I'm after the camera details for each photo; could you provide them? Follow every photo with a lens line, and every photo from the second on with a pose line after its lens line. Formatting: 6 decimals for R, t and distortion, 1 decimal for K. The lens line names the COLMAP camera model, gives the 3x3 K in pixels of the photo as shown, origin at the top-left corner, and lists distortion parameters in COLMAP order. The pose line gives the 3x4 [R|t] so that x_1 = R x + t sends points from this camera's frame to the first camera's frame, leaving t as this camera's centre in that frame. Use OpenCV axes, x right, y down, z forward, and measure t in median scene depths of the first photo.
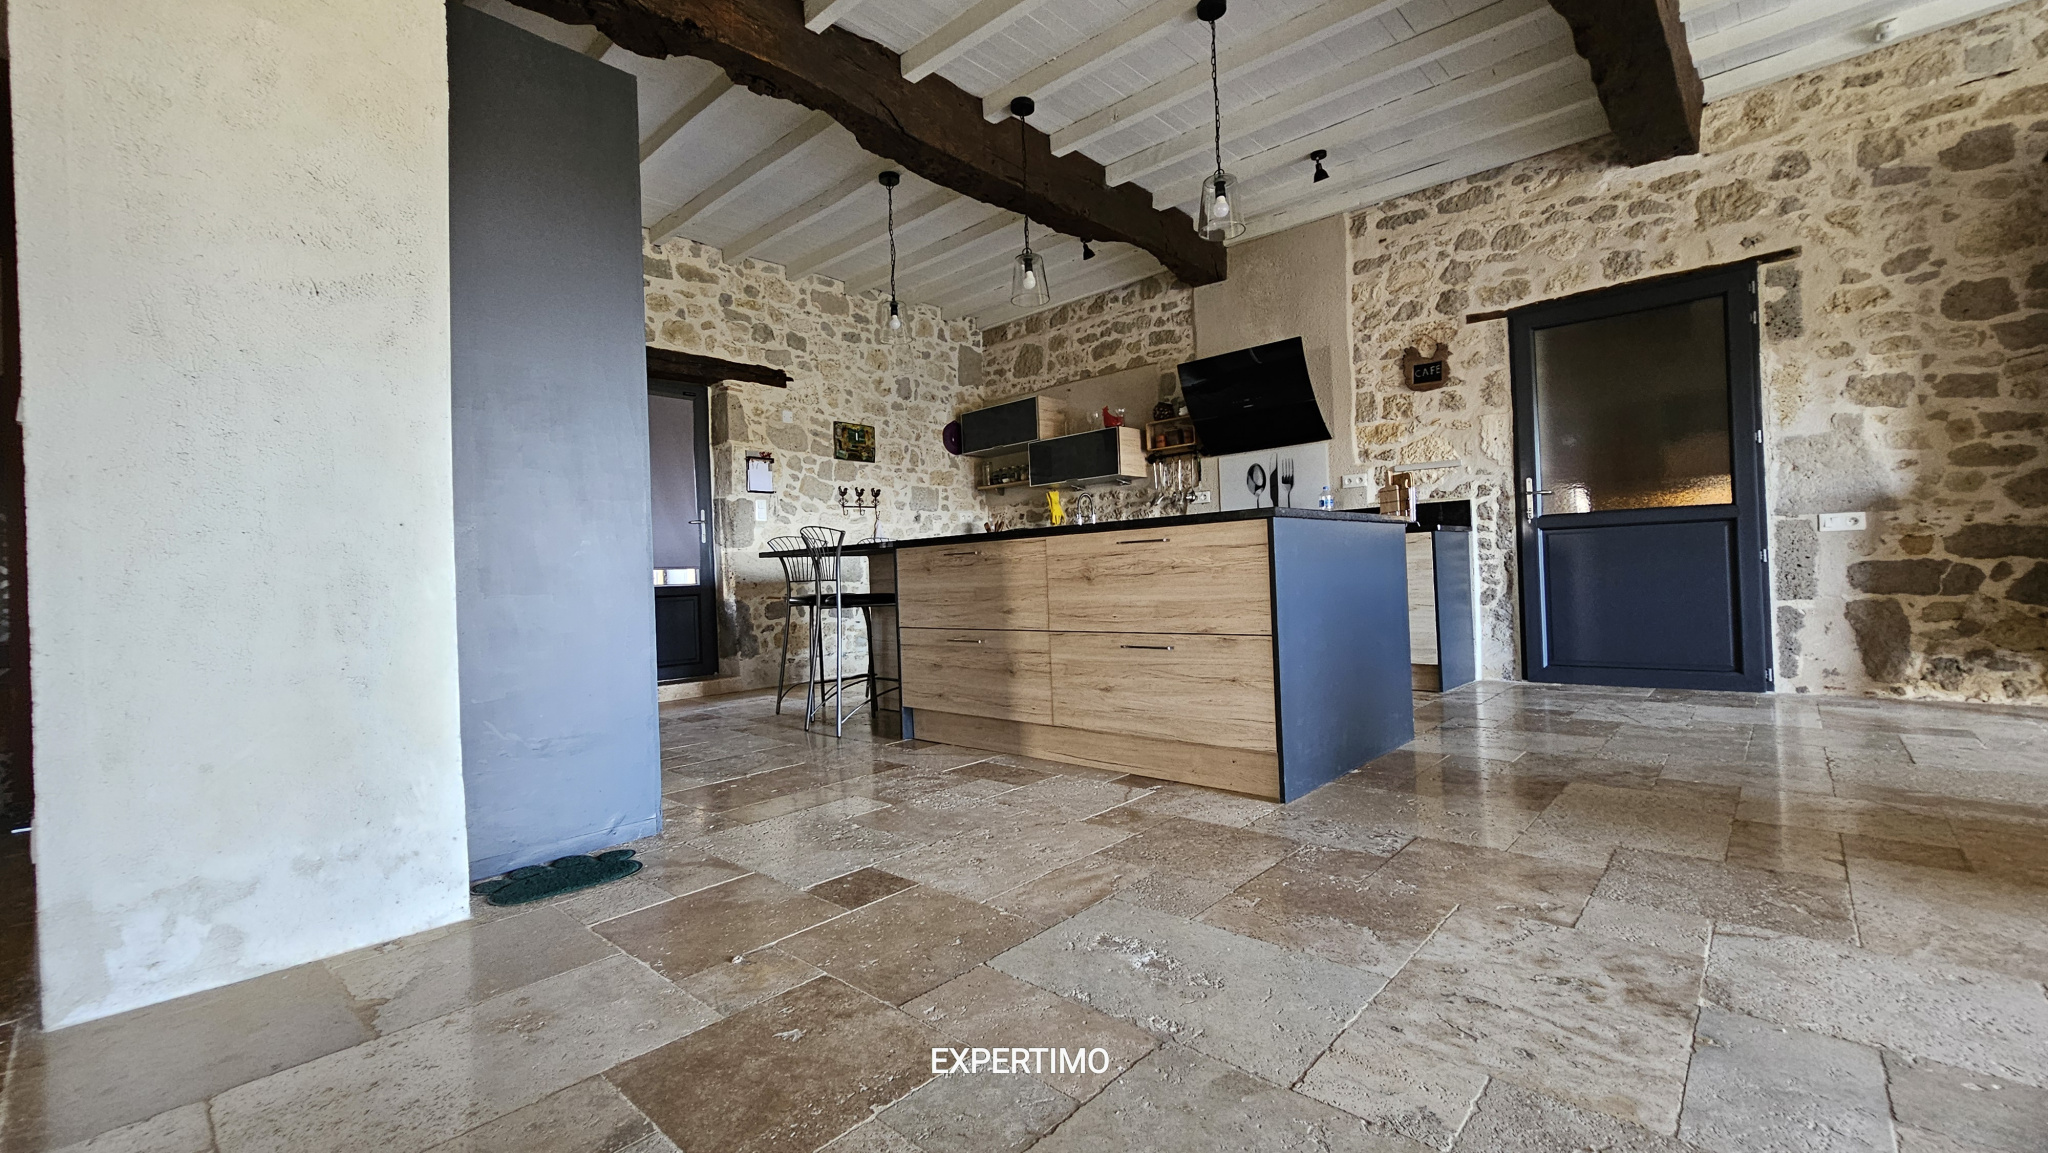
lens RADIAL K [[839.0, 0, 1020.2], [0, 839.0, 568.6], [0, 0, 1]] dist [-0.001024, 0.001721]
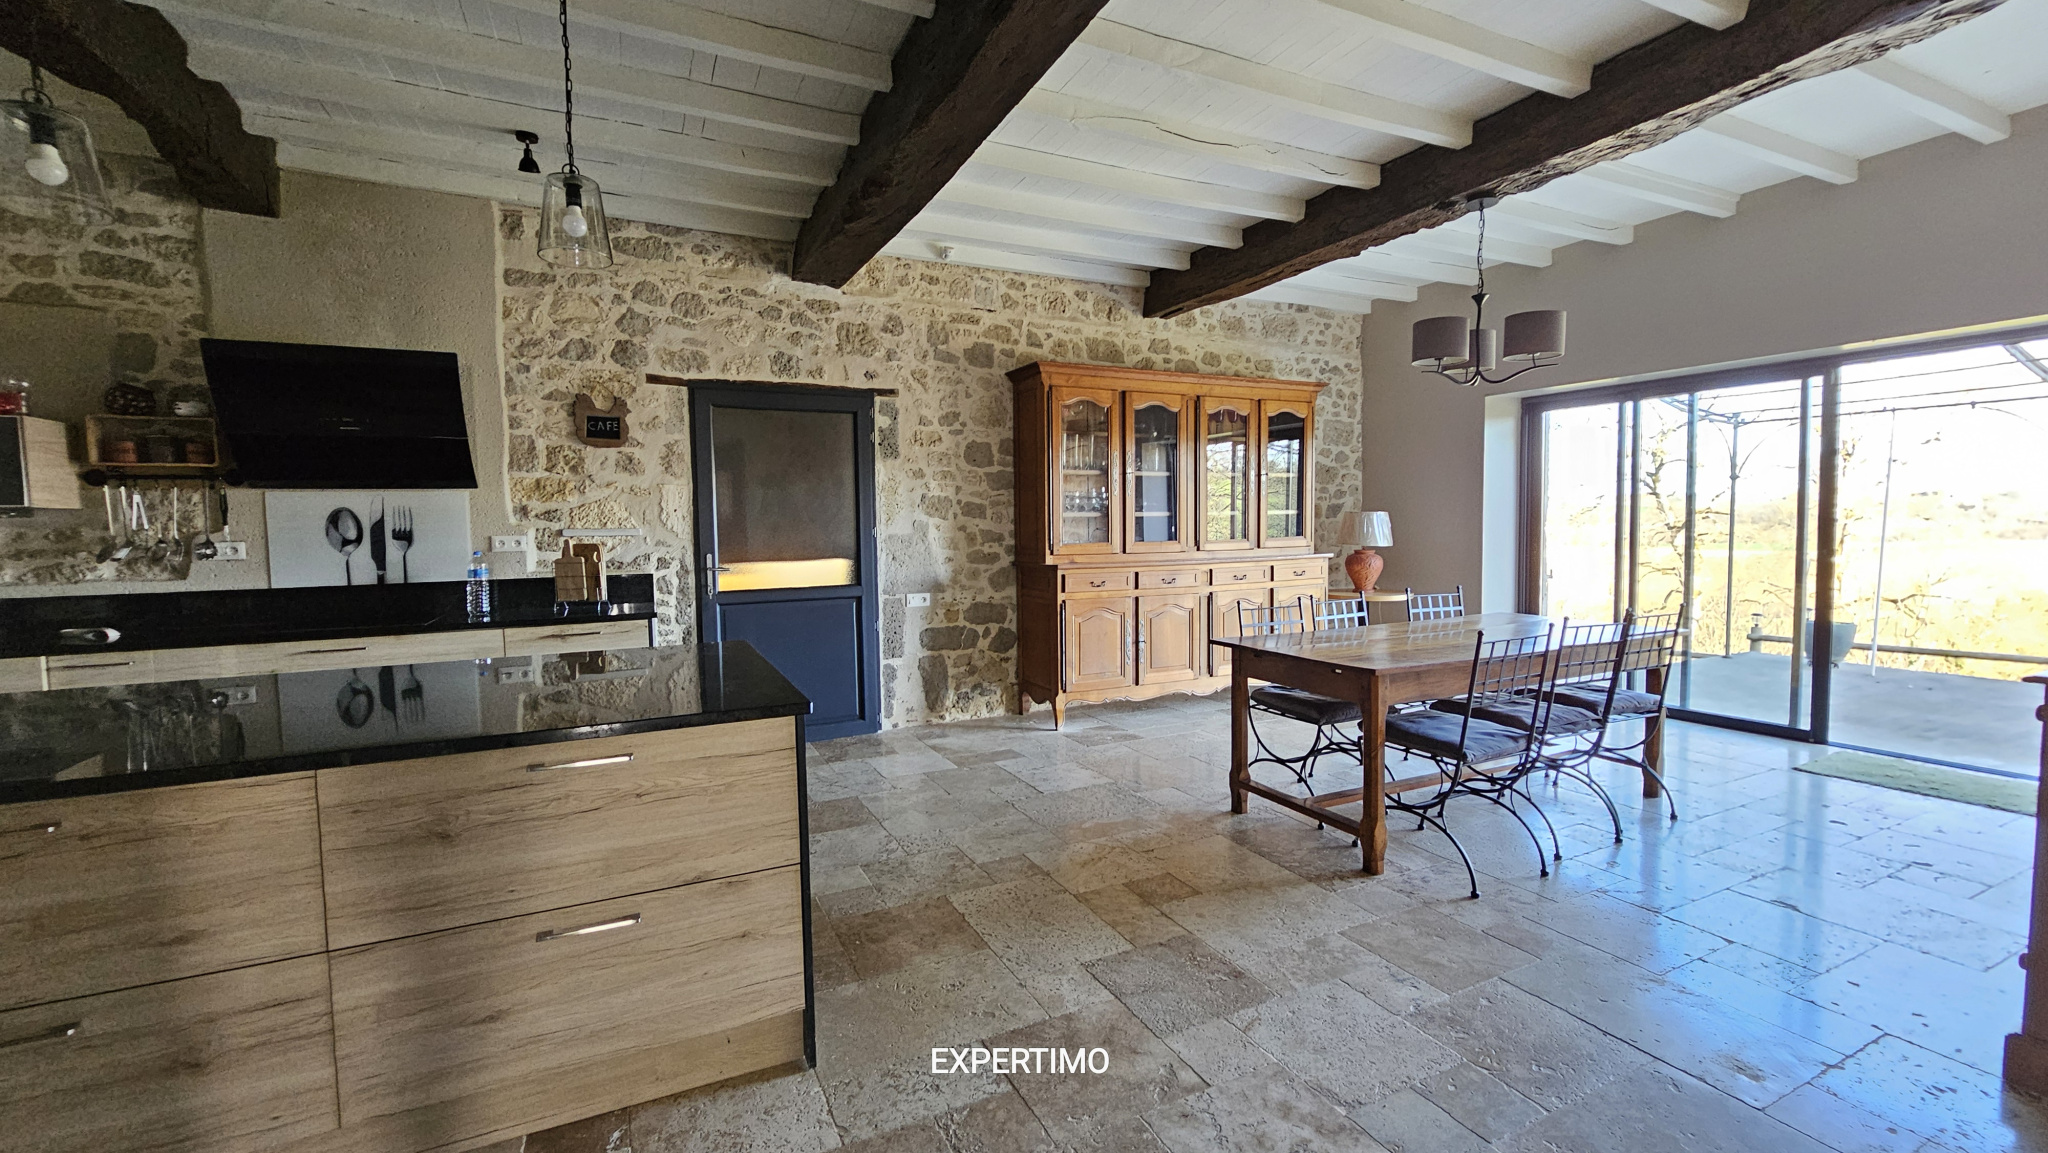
lens RADIAL K [[839.0, 0, 1011.0], [0, 839.0, 571.2], [0, 0, 1]] dist [-0.001024, 0.001721]
pose [[0.377044, -0.024329, 0.925876, -0.210721], [-0.004738, 0.999591, 0.028195, -0.132520], [-0.926183, -0.015018, 0.376774, 0.325226]]
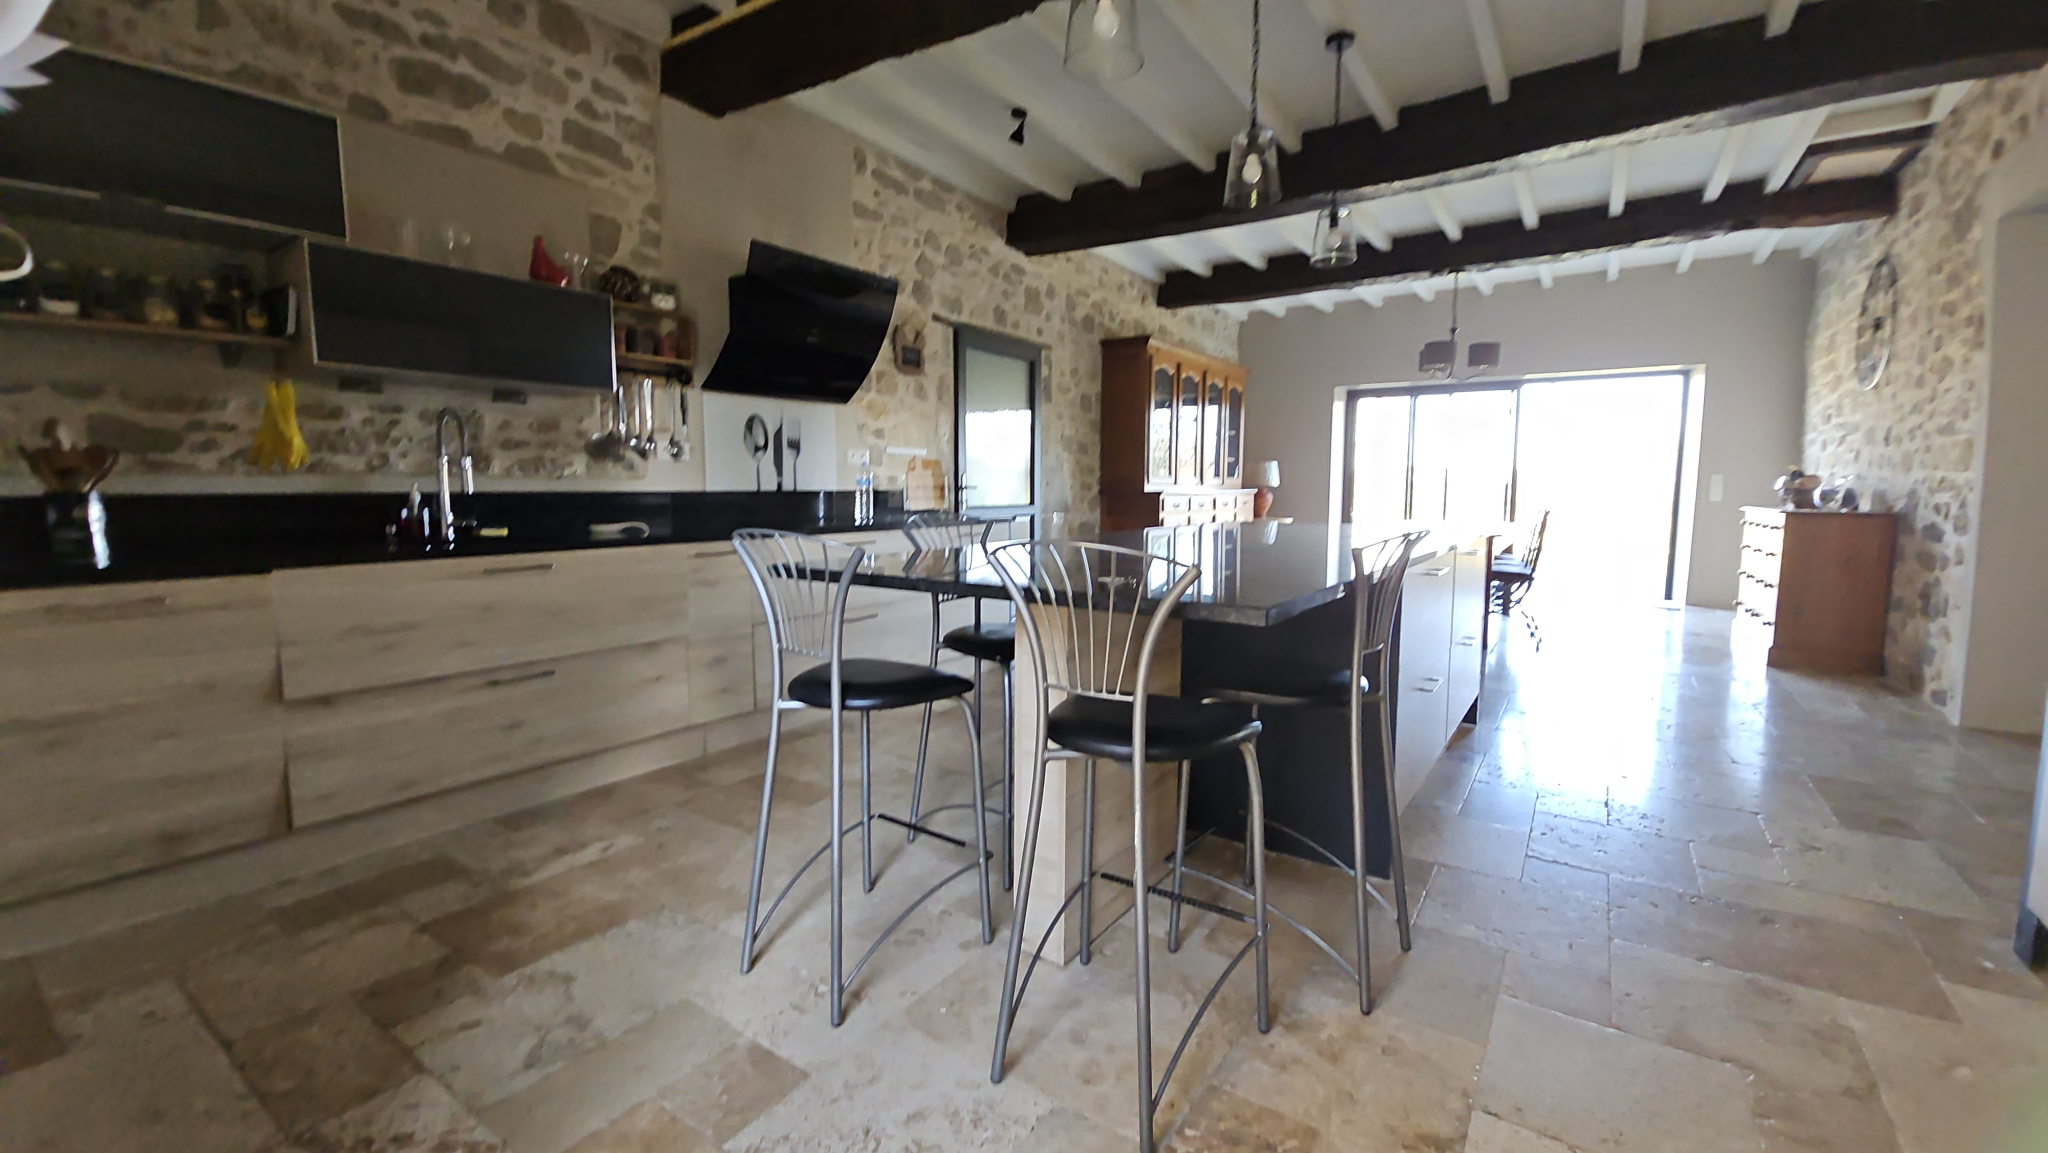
lens RADIAL K [[839.0, 0, 1014.7], [0, 839.0, 555.0], [0, 0, 1]] dist [-0.001024, 0.001721]
pose [[-0.136105, -0.041868, 0.989809, -0.627113], [0.000840, 0.999101, 0.042377, -0.051307], [-0.990694, 0.006599, -0.135948, 1.231597]]
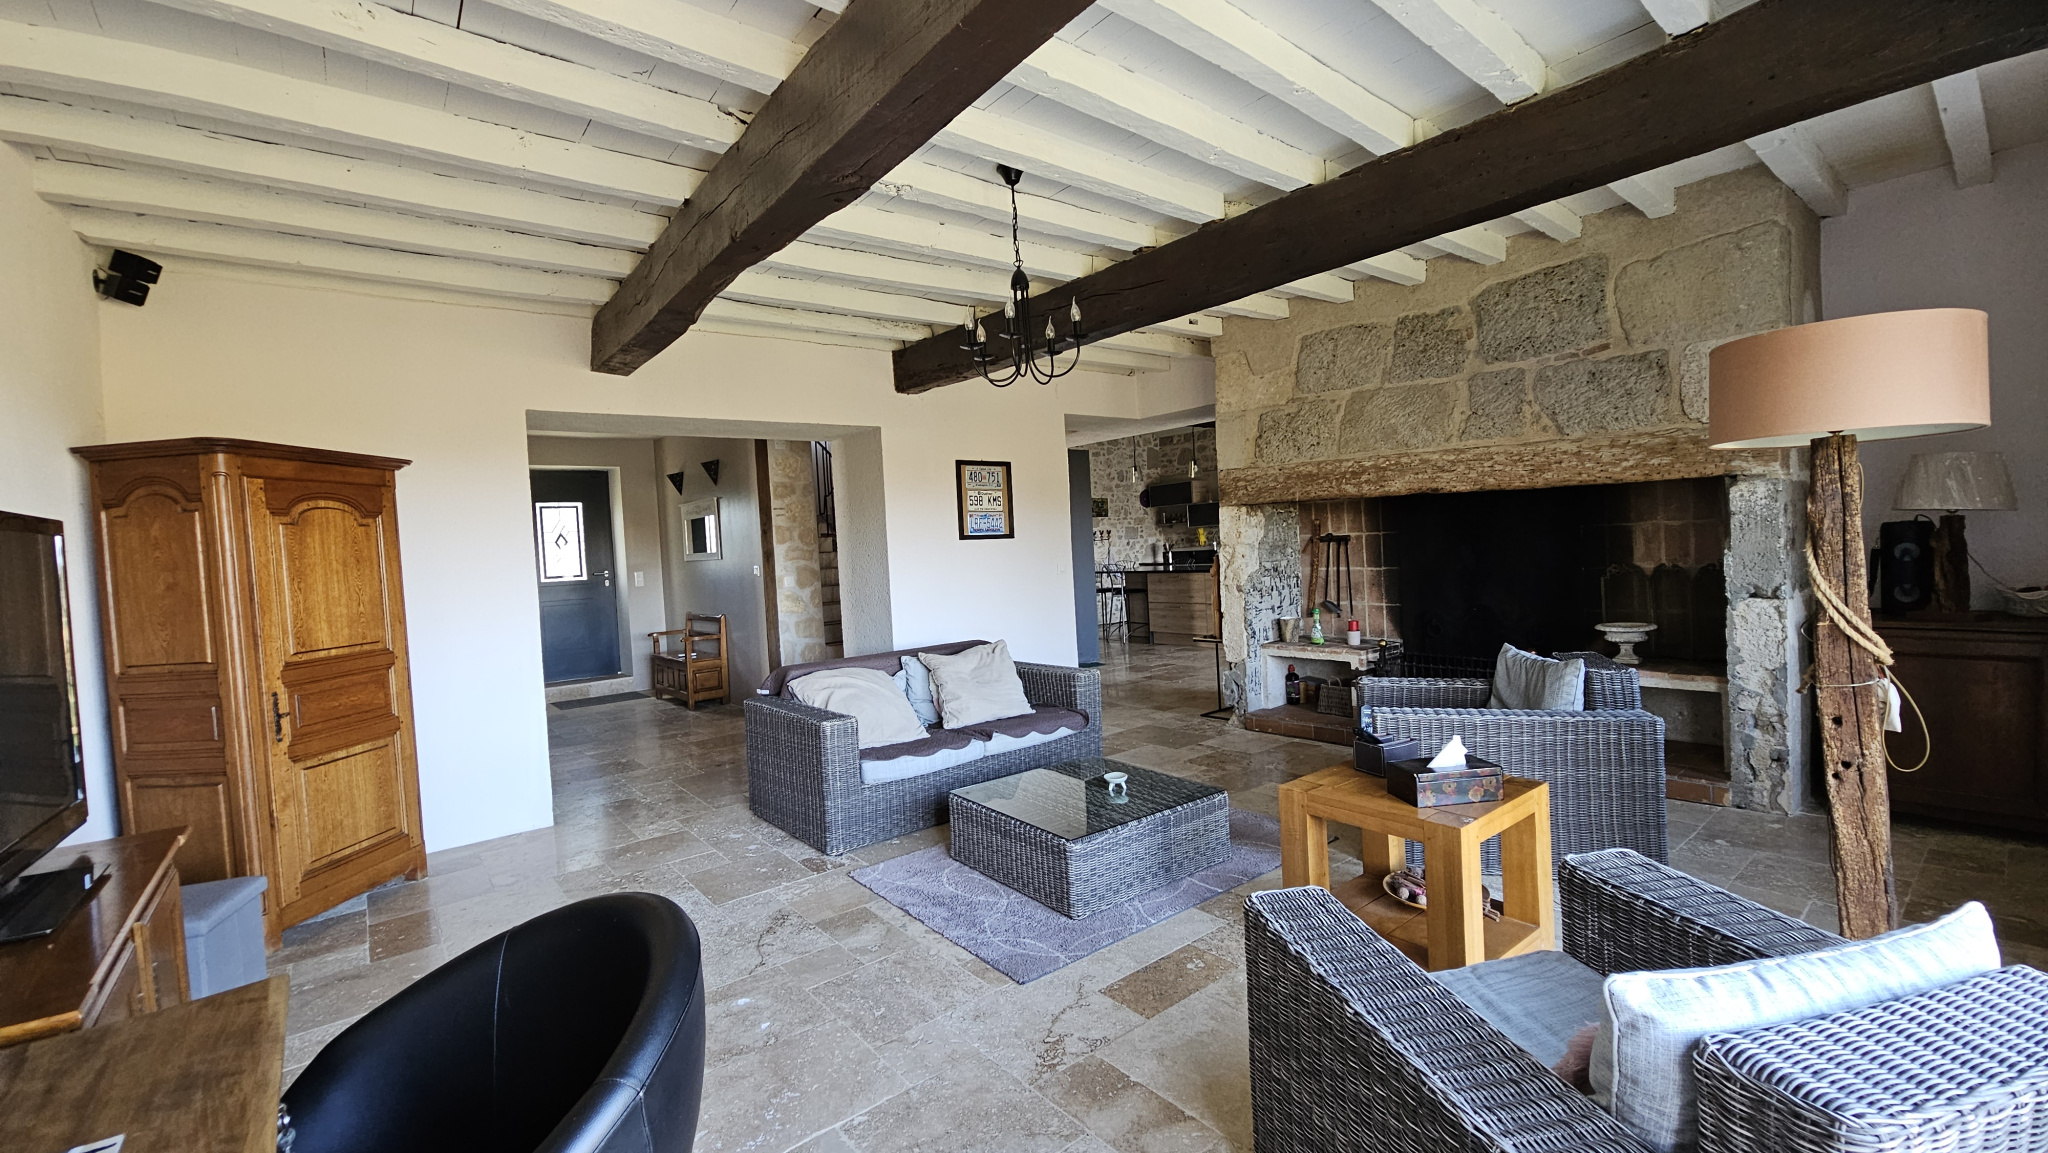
lens RADIAL K [[839.0, 0, 1029.8], [0, 839.0, 572.2], [0, 0, 1]] dist [-0.001024, 0.001721]
pose [[0.990058, -0.008498, -0.140403, -0.127849], [0.014666, 0.998969, 0.042958, -0.134193], [0.139893, -0.044590, 0.989162, -1.559209]]
